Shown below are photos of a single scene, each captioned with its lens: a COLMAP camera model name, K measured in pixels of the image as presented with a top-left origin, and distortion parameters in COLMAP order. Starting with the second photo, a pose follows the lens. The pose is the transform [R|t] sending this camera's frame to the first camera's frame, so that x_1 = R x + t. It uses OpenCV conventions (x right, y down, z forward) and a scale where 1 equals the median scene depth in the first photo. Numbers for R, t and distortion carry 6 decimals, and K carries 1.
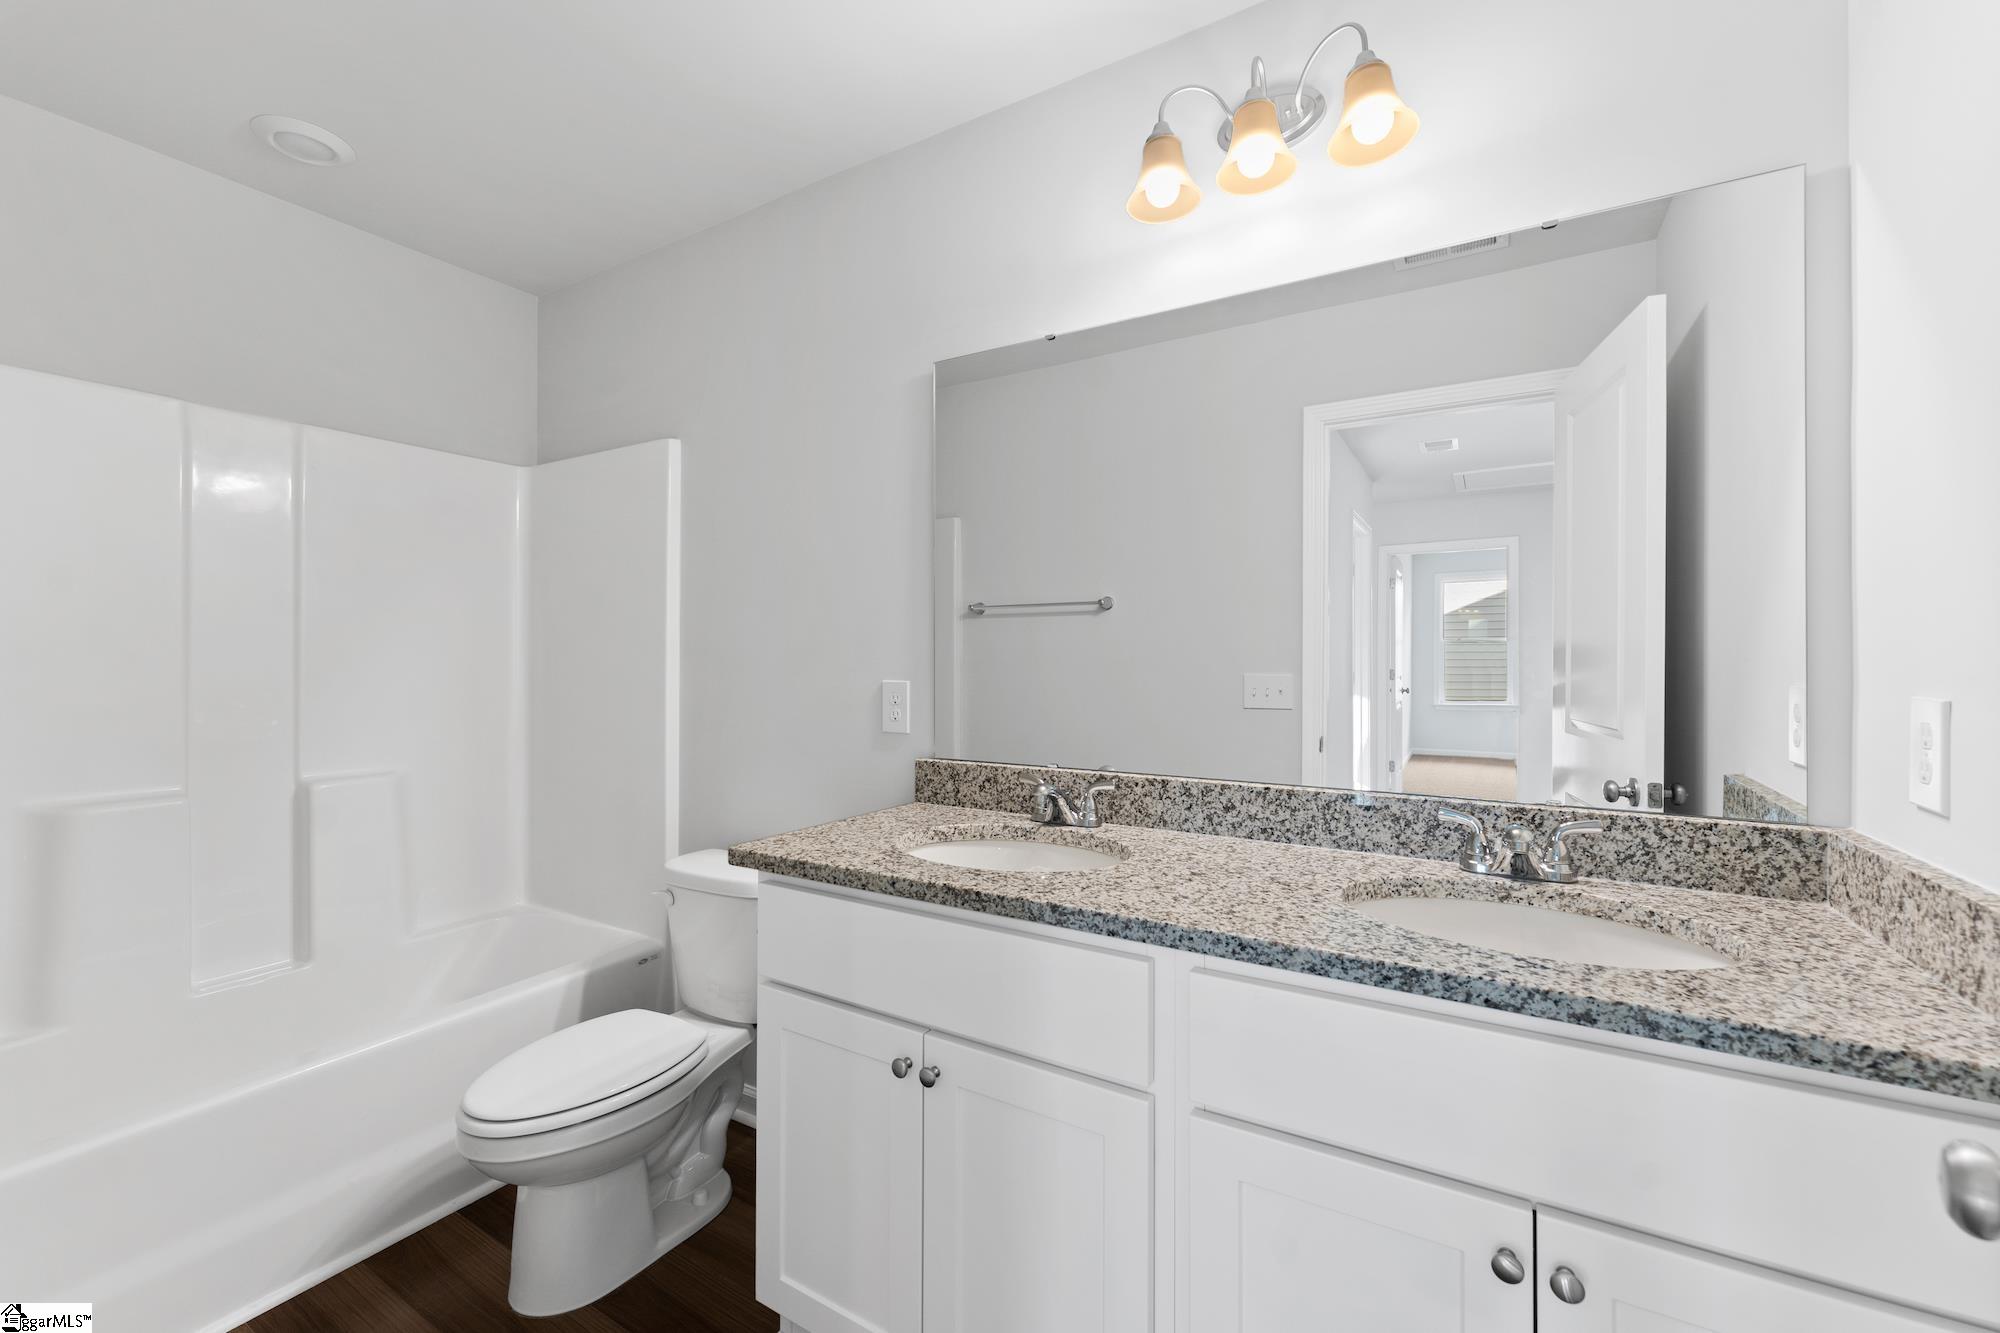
lens RADIAL K [[777.3, 0, 1003.4], [0, 777.3, 677.5], [0, 0, 1]] dist [-0.001736, -0.000059]
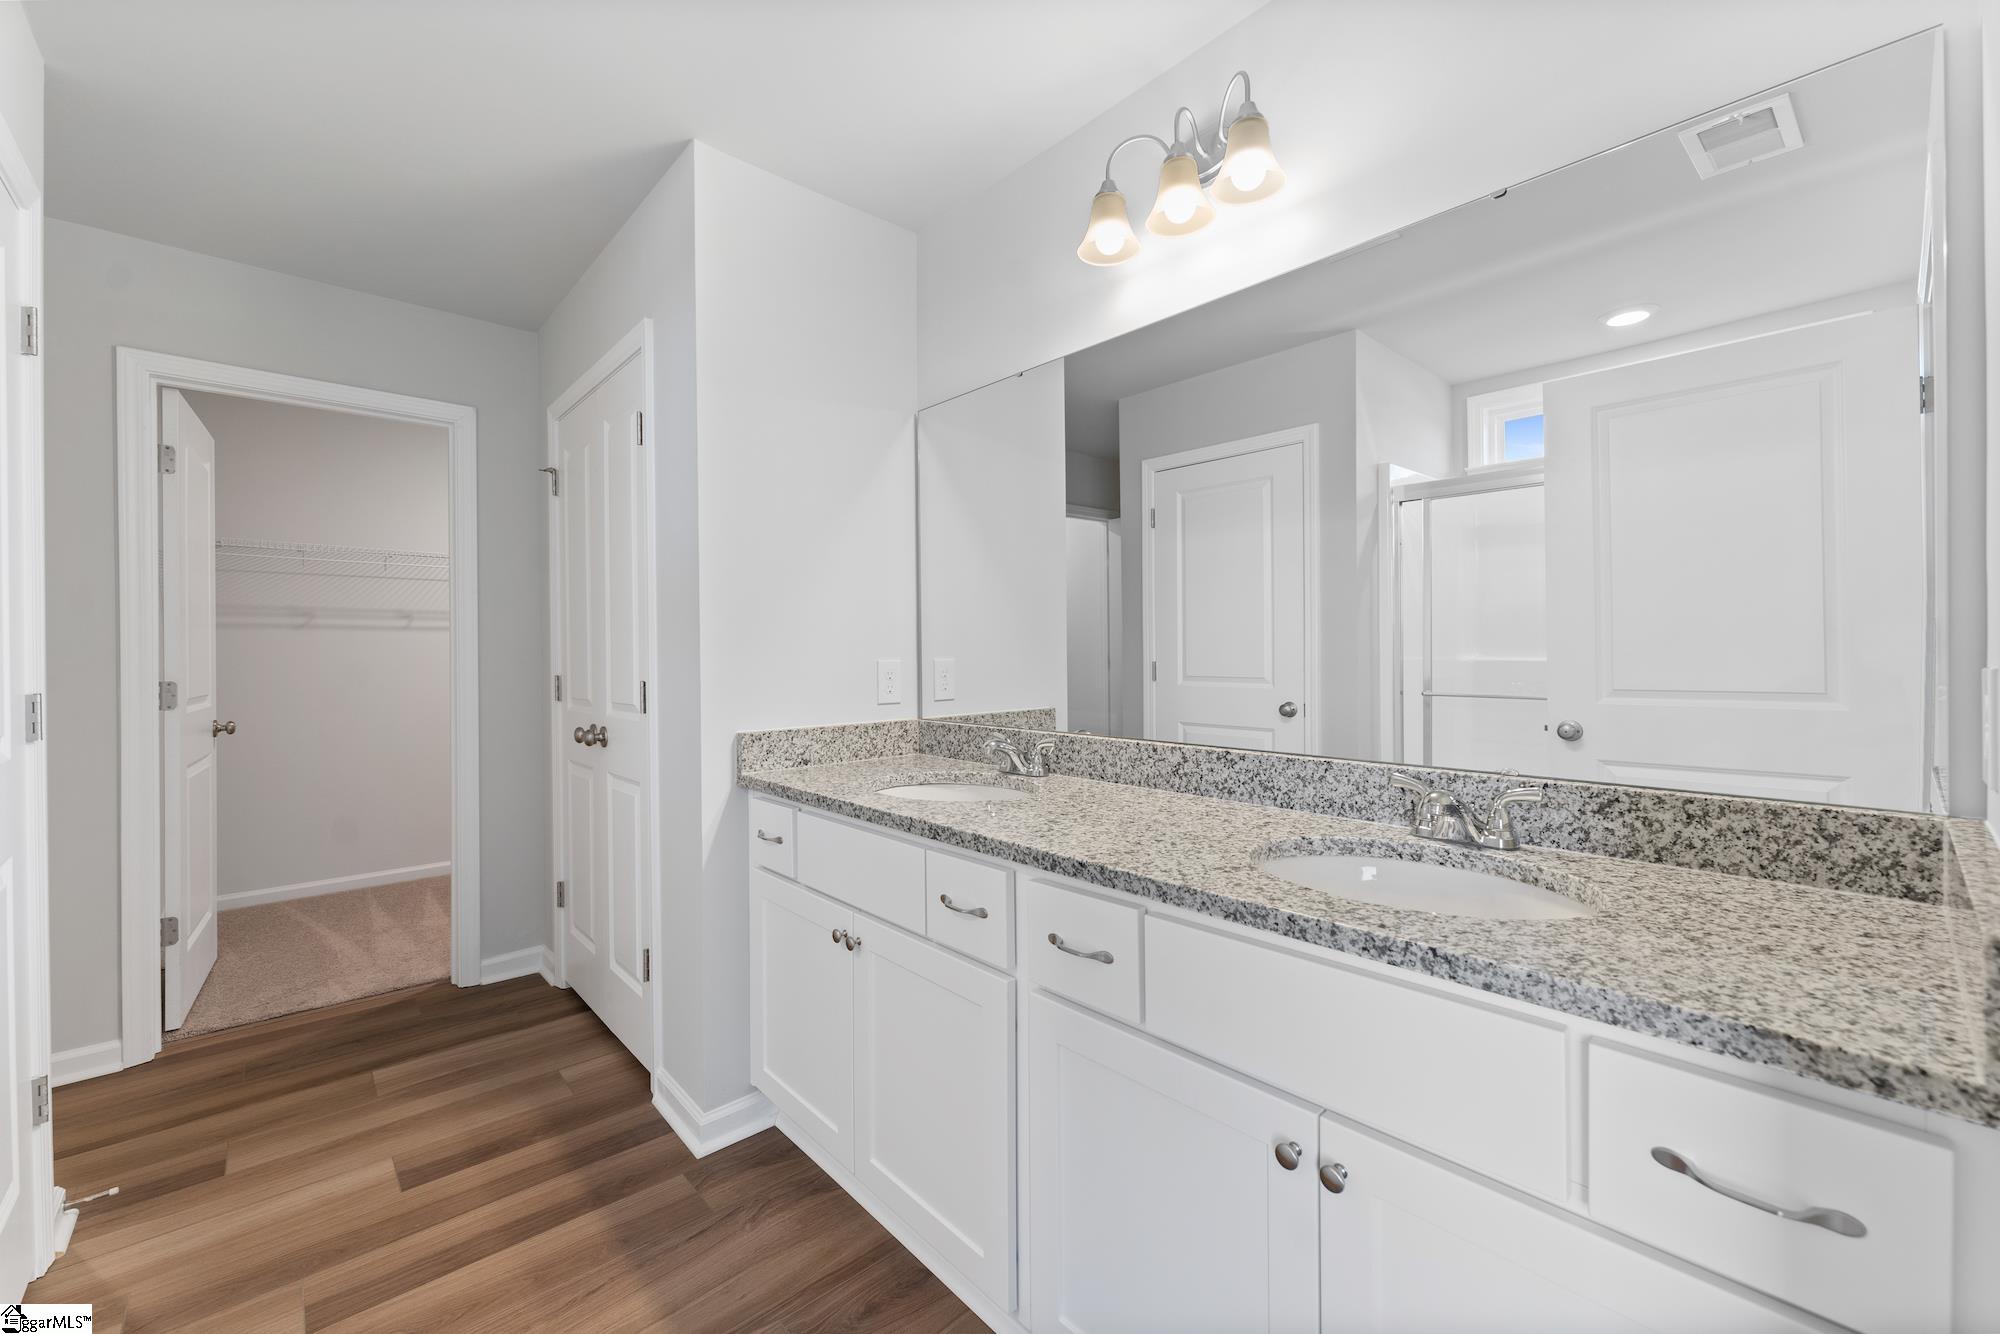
lens RADIAL K [[799.5, 0, 1000.0], [0, 799.5, 667.0], [0, 0, 1]] dist [0.000583, 0.000044]
pose [[0.960263, 0.007604, -0.278995, 0.404742], [-0.006313, 0.999965, 0.005527, 0.011157], [0.279027, -0.003546, 0.960277, -0.209855]]
